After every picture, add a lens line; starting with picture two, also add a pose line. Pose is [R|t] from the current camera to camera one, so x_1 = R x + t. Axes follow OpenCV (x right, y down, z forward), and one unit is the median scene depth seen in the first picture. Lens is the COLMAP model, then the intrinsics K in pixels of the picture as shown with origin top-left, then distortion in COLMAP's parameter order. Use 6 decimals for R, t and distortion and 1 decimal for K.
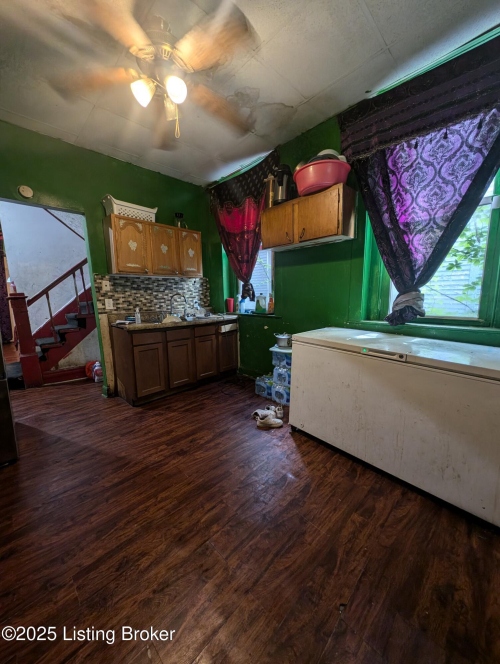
lens RADIAL K [[251.5, 0, 248.4], [0, 251.5, 333.0], [0, 0, 1]] dist [0.000808, 0.000130]
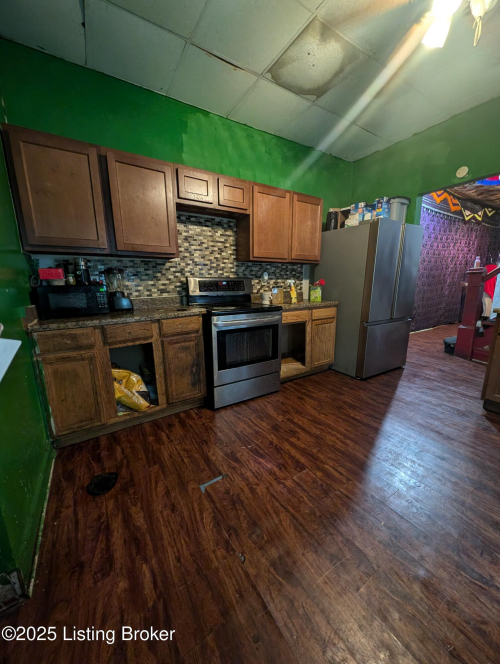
lens RADIAL K [[251.5, 0, 248.4], [0, 251.5, 333.0], [0, 0, 1]] dist [0.000808, 0.000130]
pose [[-0.214729, 0.219206, -0.951756, 0.956679], [-0.135791, 0.958322, 0.251355, -0.084814], [0.967188, 0.183213, -0.176014, 0.842357]]
